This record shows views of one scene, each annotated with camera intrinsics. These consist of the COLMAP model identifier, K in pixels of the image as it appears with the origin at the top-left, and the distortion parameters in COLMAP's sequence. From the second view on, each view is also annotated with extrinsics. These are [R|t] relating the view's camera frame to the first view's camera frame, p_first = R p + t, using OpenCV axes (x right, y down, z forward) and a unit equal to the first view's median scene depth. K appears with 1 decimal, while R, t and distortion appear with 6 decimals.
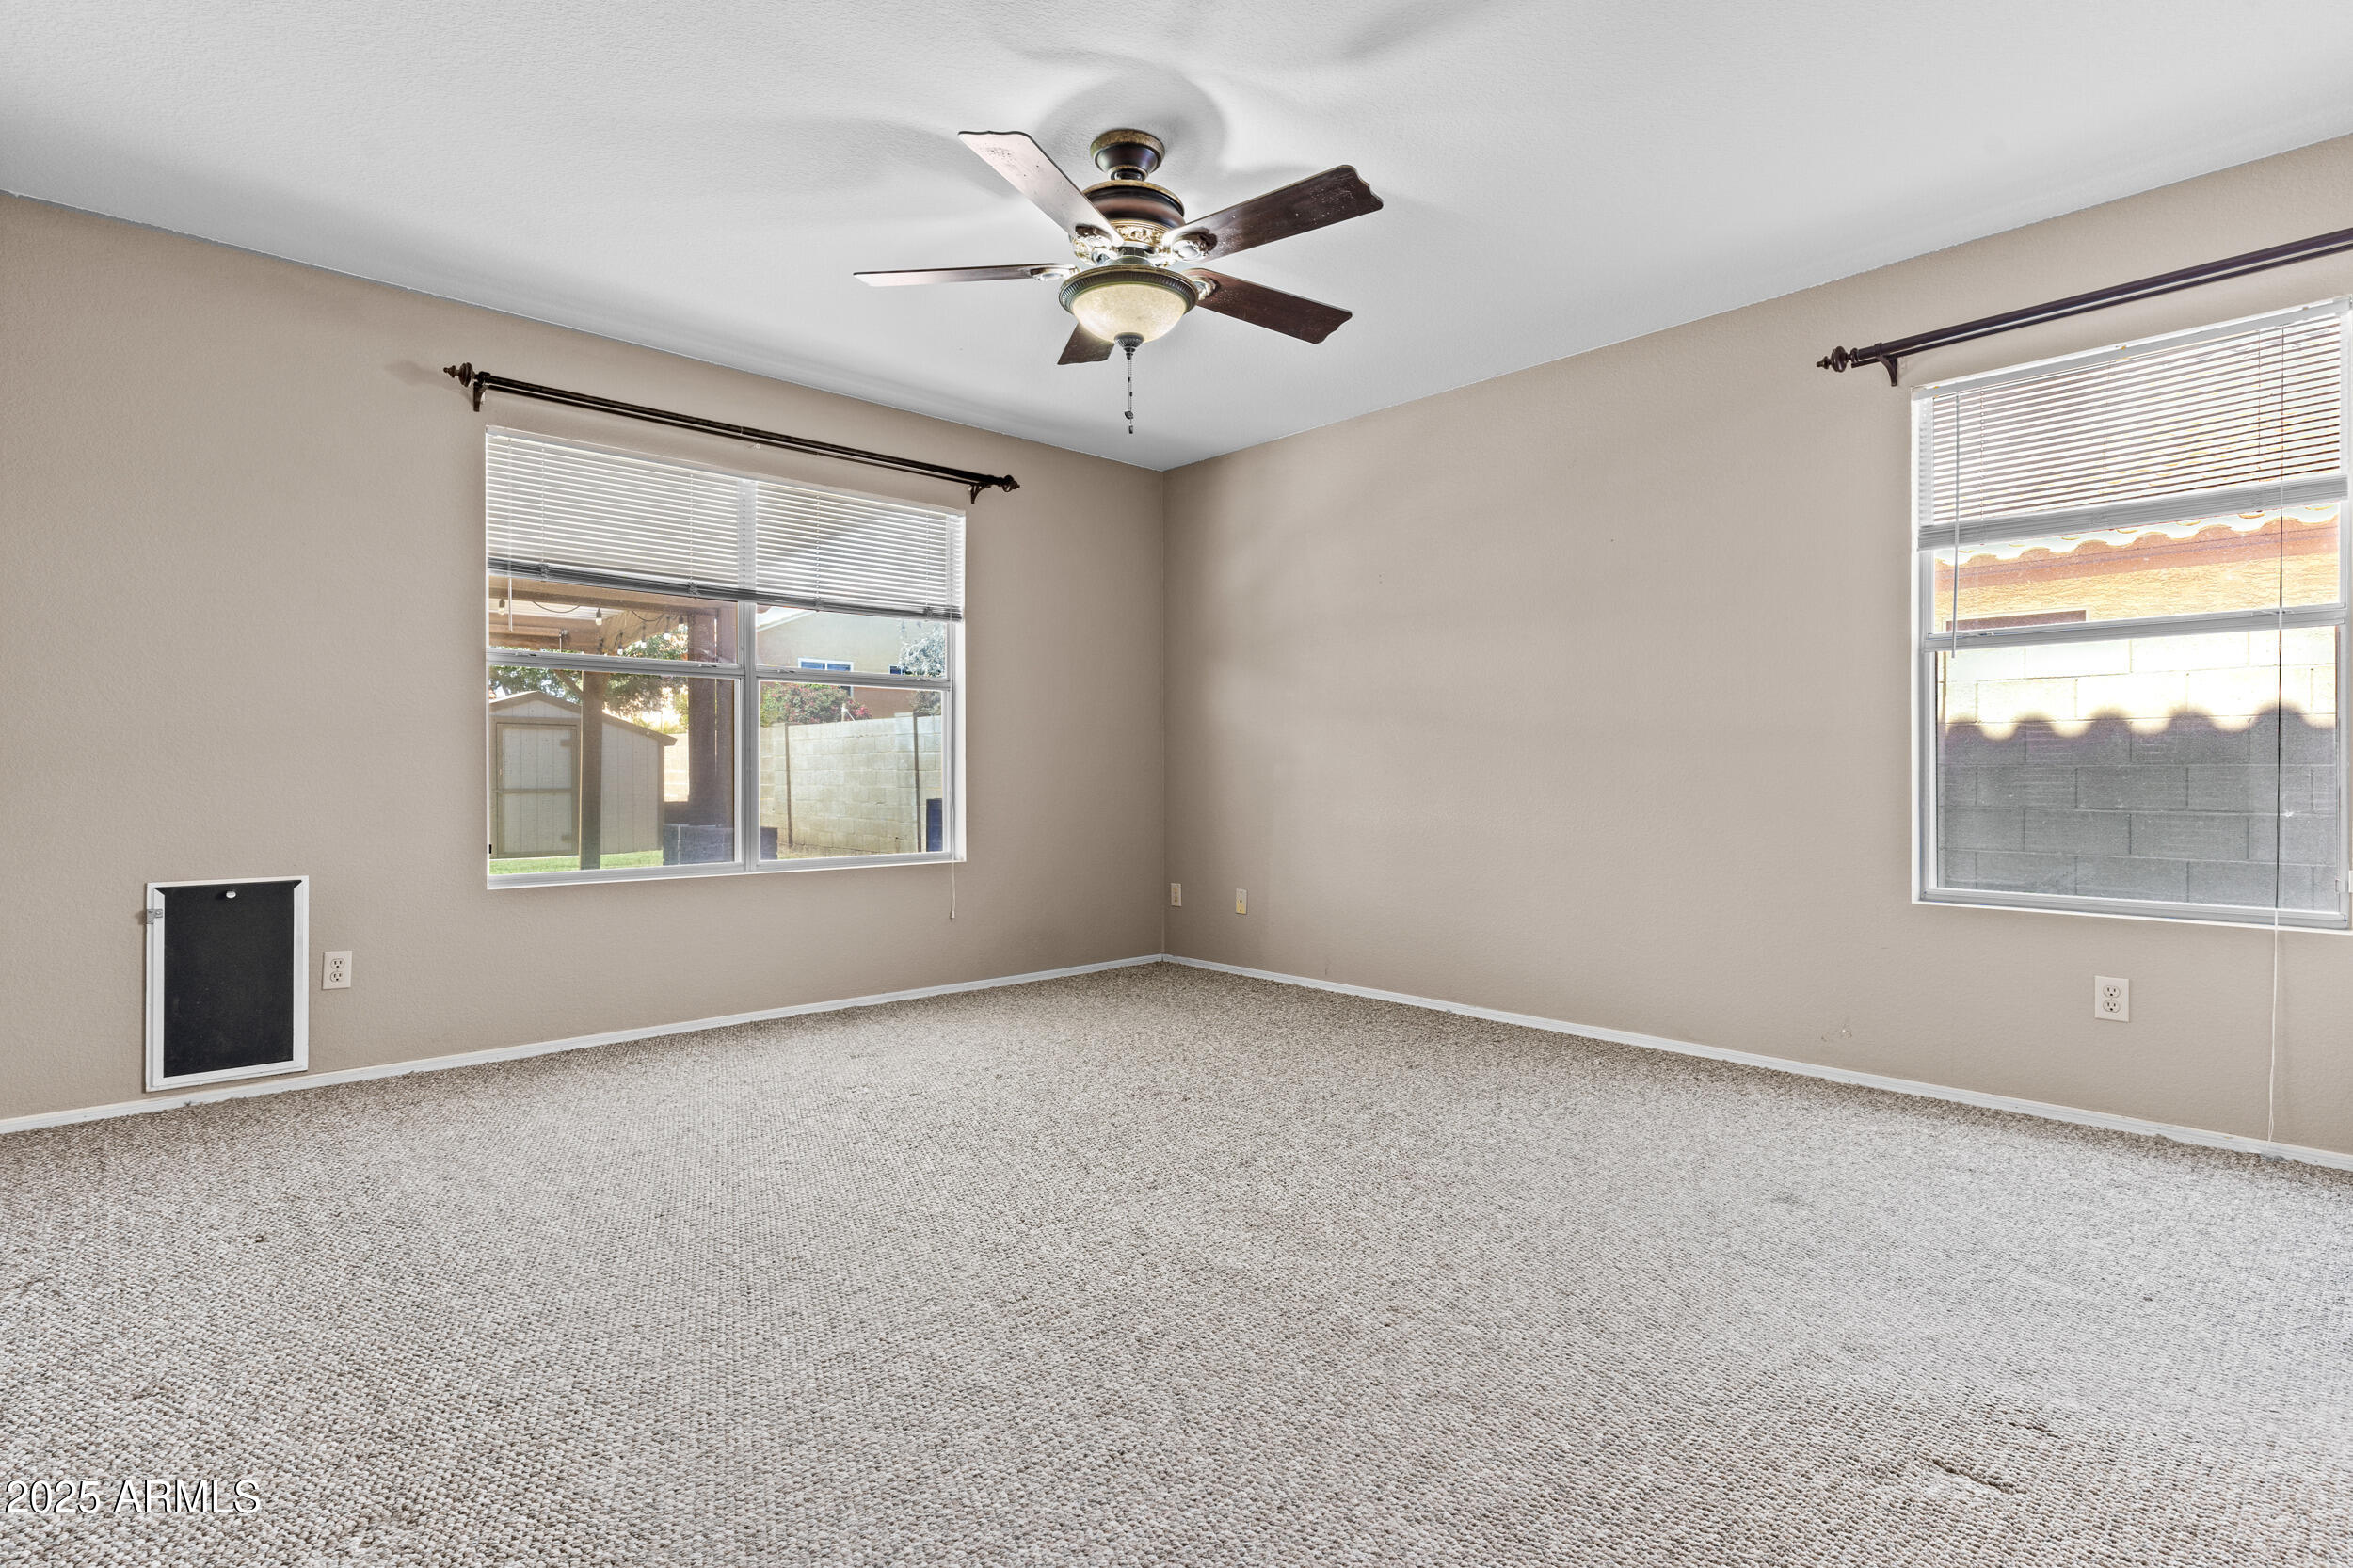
lens RADIAL K [[1134.6, 0, 1182.0], [0, 1134.6, 769.6], [0, 0, 1]] dist [-0.001148, 0.000139]
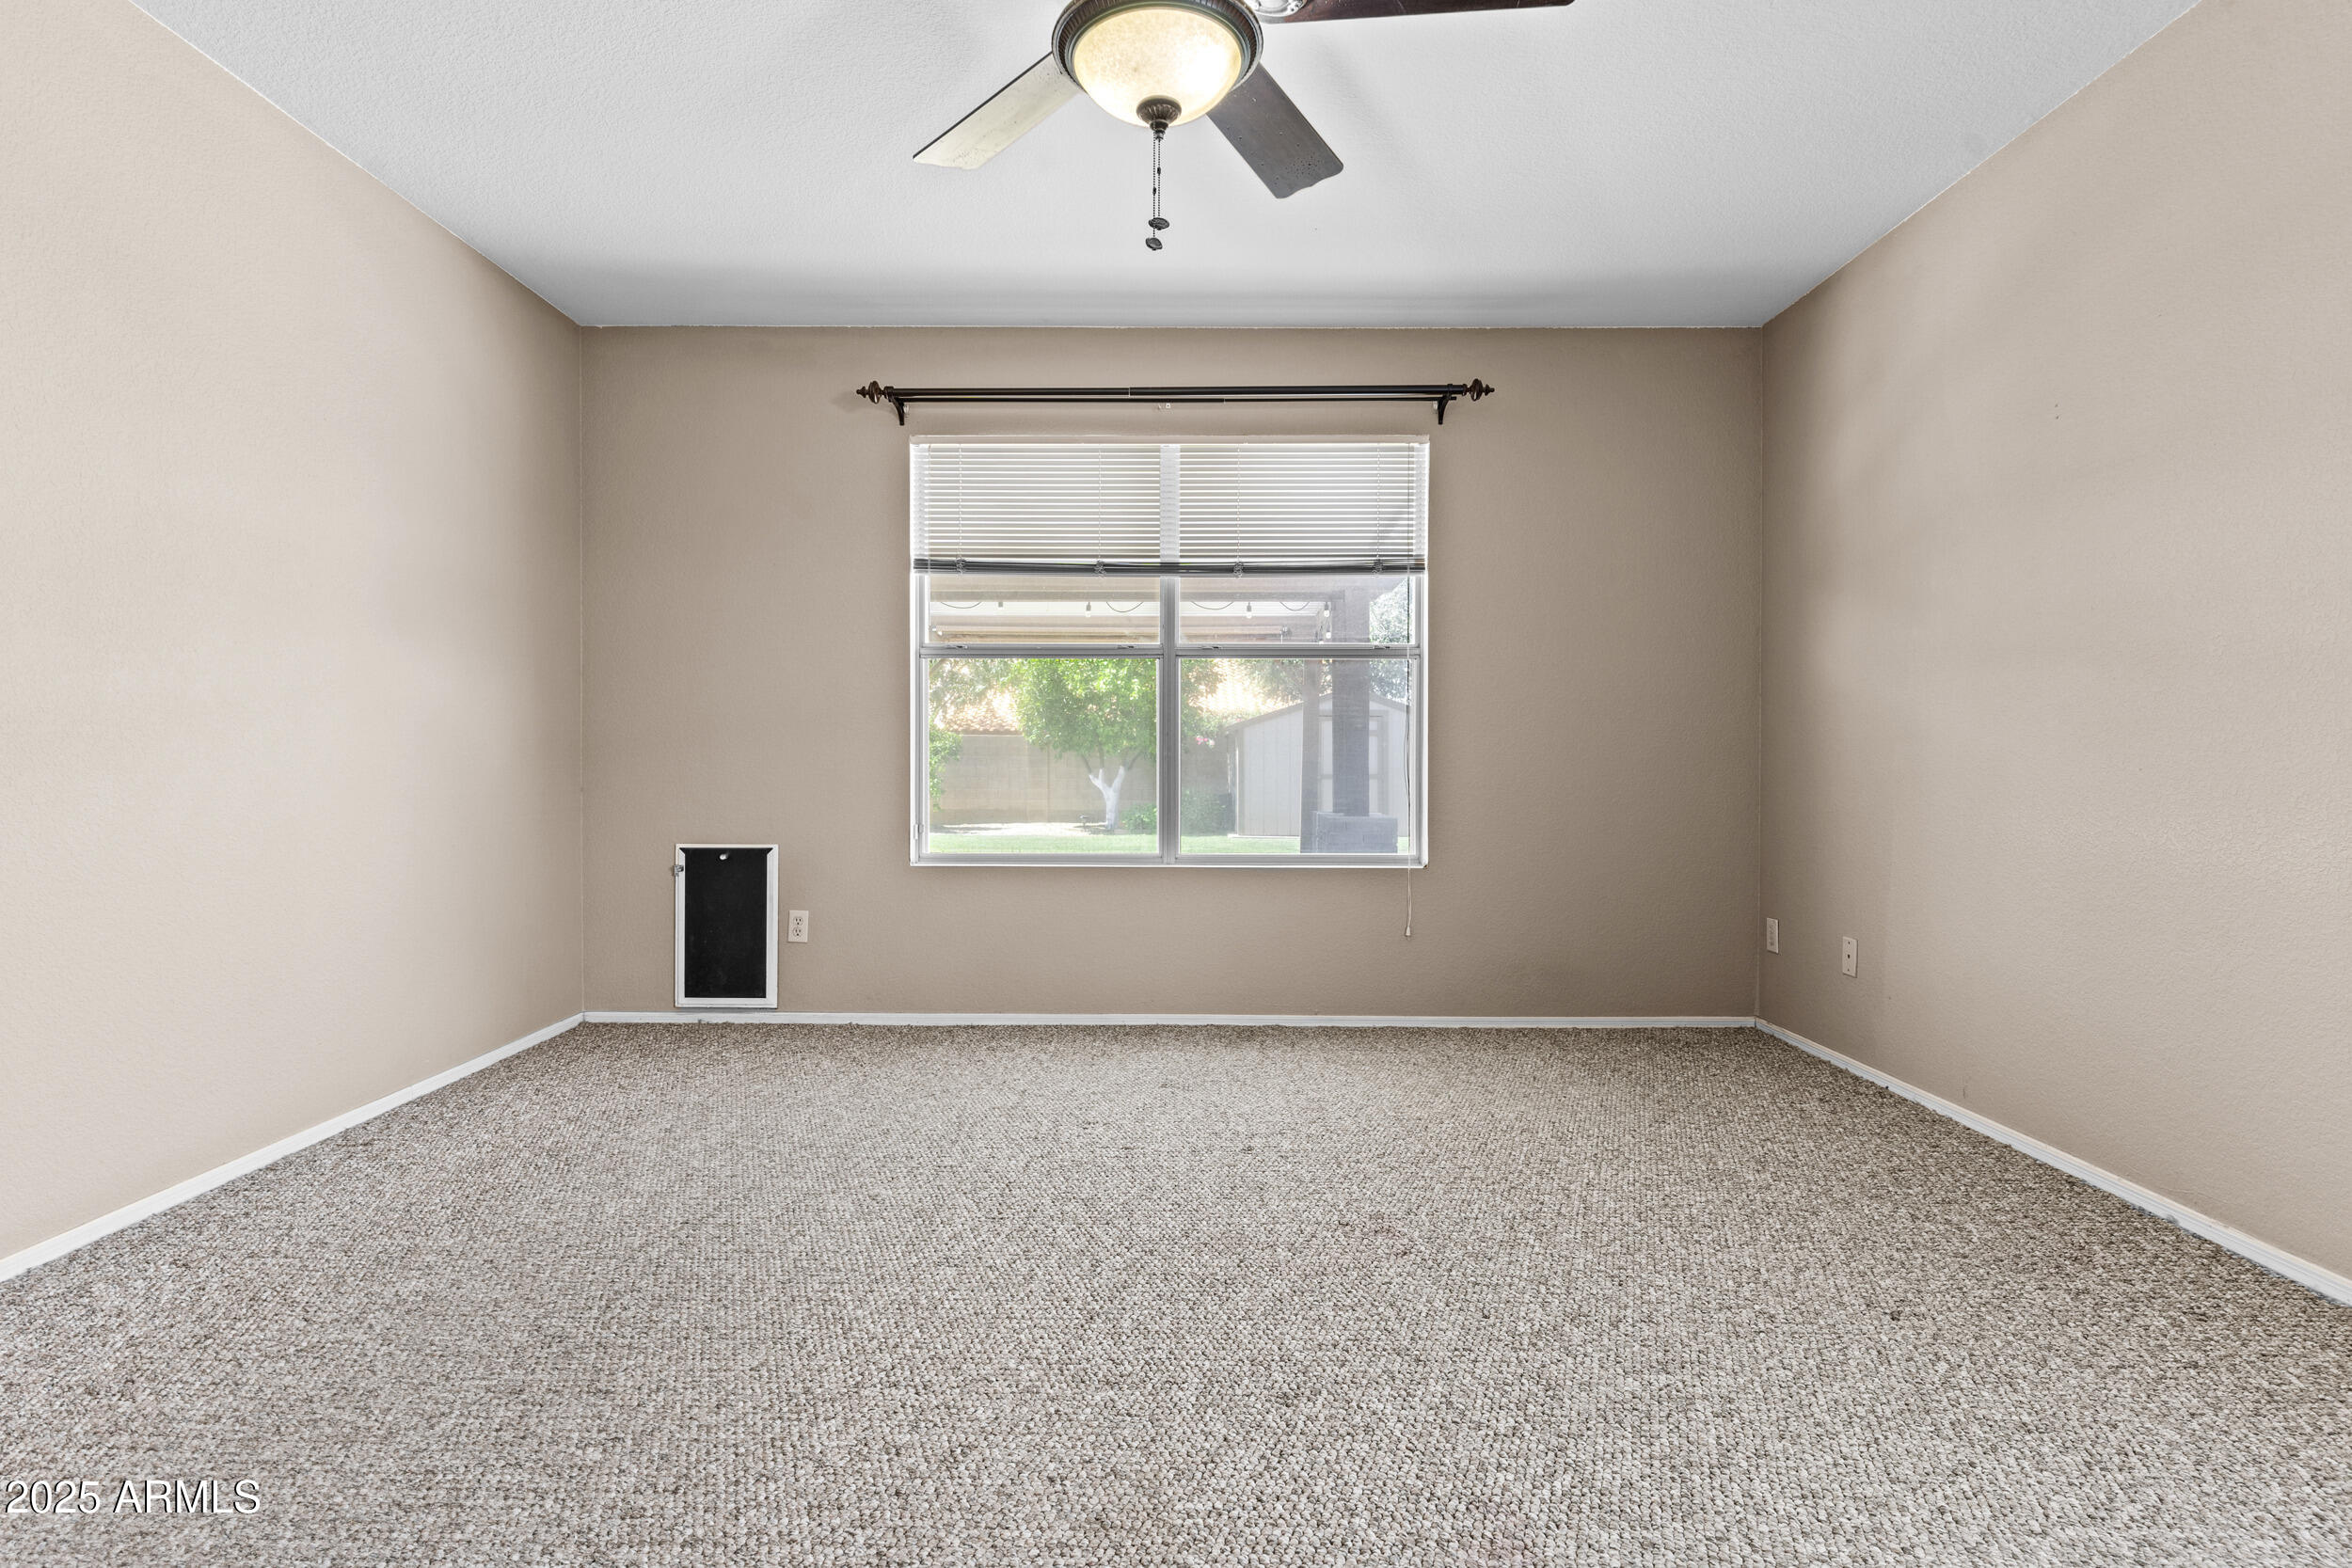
lens RADIAL K [[1134.0, 0, 1181.5], [0, 1134.0, 769.6], [0, 0, 1]] dist [-0.001148, 0.000139]
pose [[0.729214, 0.006051, -0.684259, 0.349790], [0.000524, 0.999956, 0.009402, 0.004284], [0.684286, -0.007214, 0.729178, 0.426559]]
